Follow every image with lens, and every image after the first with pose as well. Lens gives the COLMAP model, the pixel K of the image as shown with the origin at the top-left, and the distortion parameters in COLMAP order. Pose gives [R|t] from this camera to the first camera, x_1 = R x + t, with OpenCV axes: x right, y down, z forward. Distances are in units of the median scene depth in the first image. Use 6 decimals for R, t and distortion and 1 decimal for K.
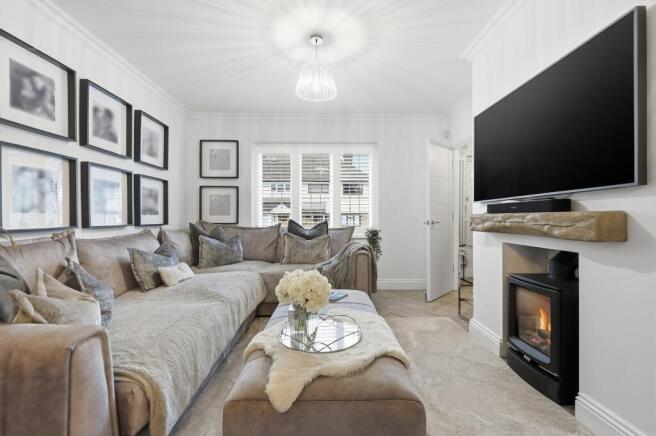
lens RADIAL K [[287.7, 0, 328.2], [0, 287.7, 217.1], [0, 0, 1]] dist [0.004032, 0.000480]
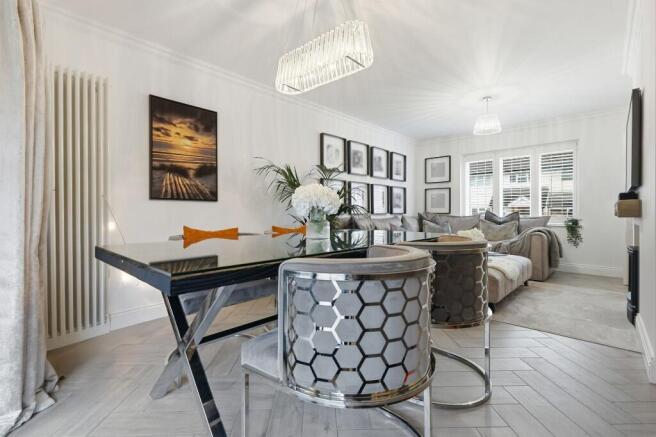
lens RADIAL K [[293.0, 0, 328.0], [0, 293.0, 214.3], [0, 0, 1]] dist [0.000385, -0.000034]
pose [[0.717202, 0.001467, -0.696864, 0.319569], [0.005801, 0.999951, 0.008076, 0.013705], [0.696841, -0.009835, 0.717158, -0.565344]]
